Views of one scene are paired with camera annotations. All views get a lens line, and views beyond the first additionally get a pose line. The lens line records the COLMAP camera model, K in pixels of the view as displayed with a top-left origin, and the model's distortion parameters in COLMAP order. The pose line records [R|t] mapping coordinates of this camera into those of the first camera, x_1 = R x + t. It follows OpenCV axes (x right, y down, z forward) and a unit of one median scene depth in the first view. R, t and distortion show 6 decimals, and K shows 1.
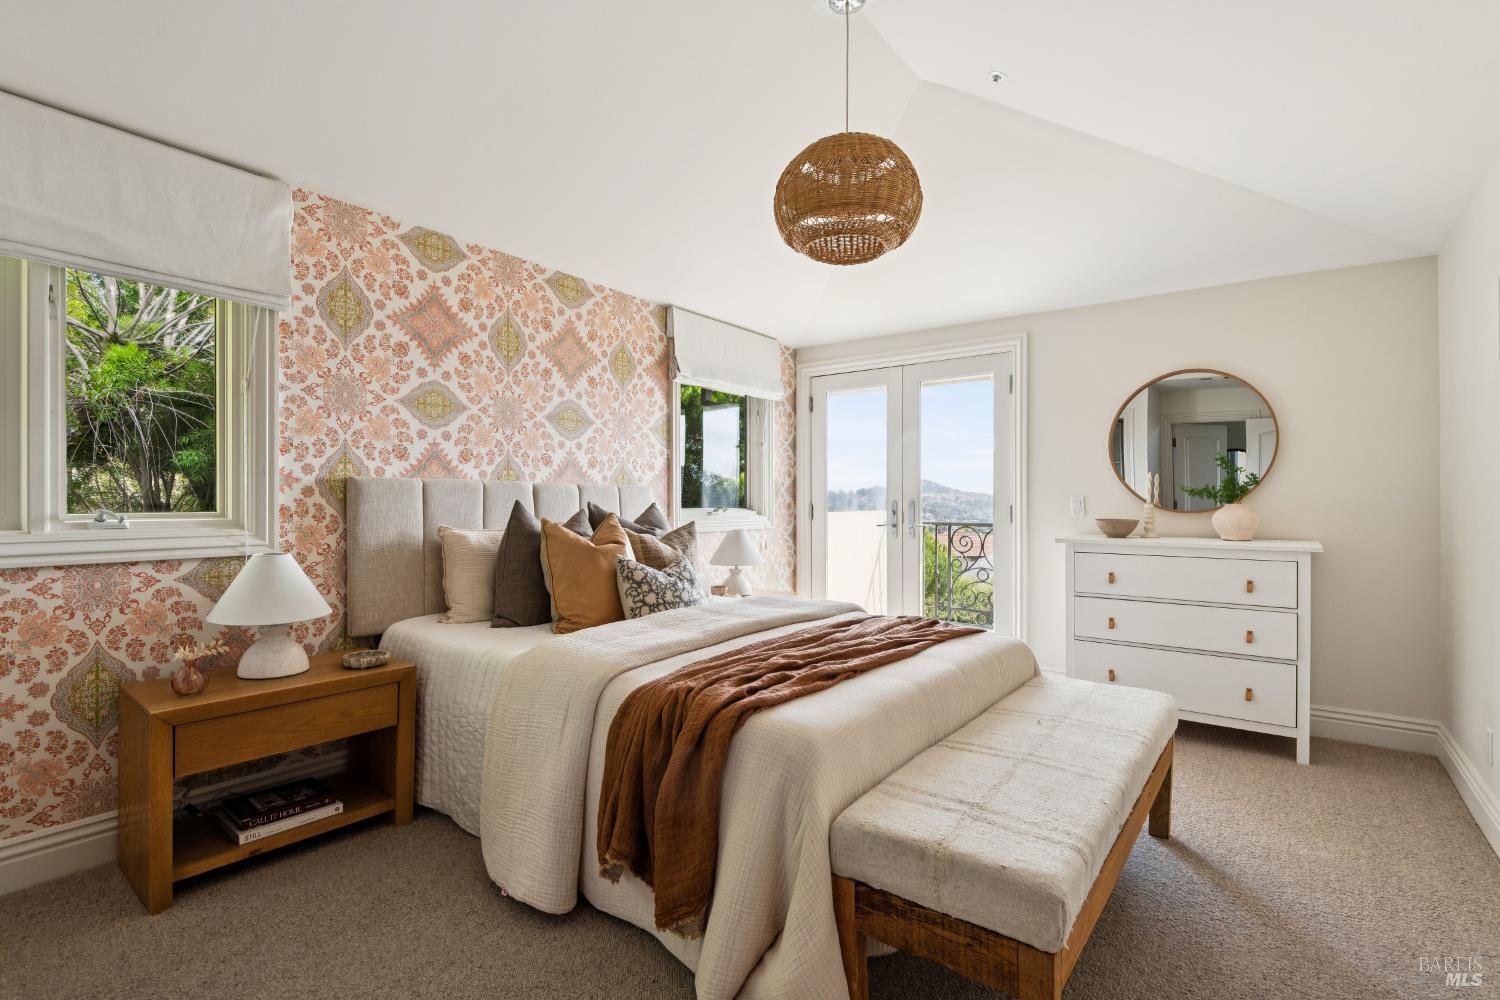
lens RADIAL K [[691.8, 0, 748.9], [0, 691.8, 499.3], [0, 0, 1]] dist [-0.000105, -0.000070]
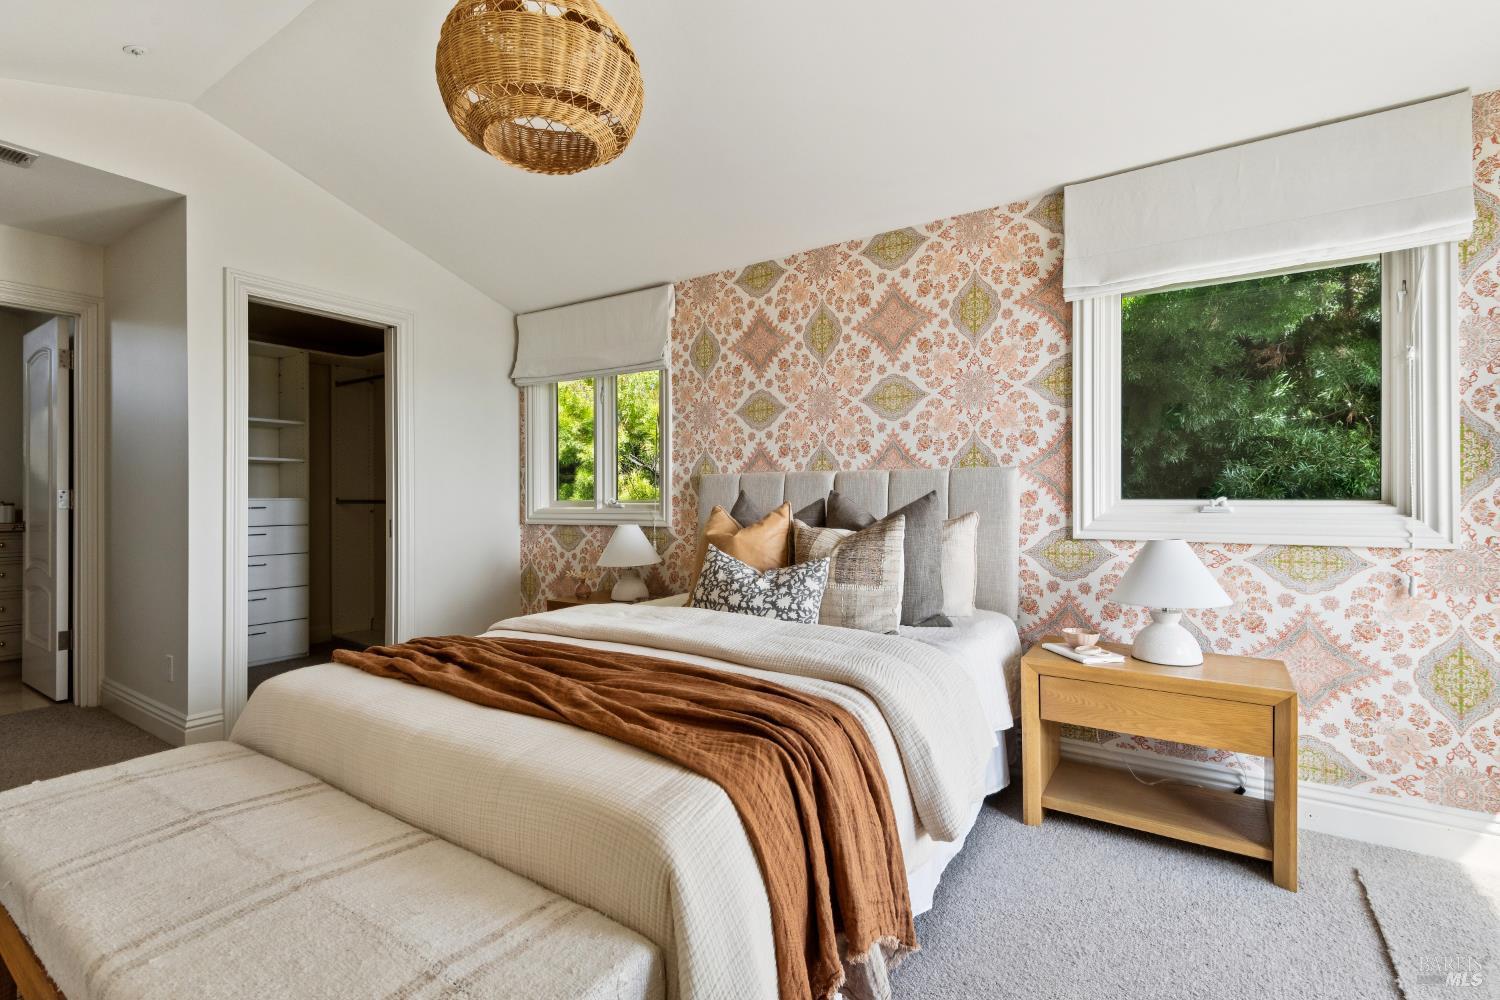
lens RADIAL K [[676.2, 0, 749.0], [0, 676.2, 501.7], [0, 0, 1]] dist [0.011411, 0.000124]
pose [[0.051679, 0.015076, -0.998550, 0.625224], [0.015818, 0.999748, 0.015913, 0.001457], [0.998538, -0.016617, 0.051427, 0.812344]]
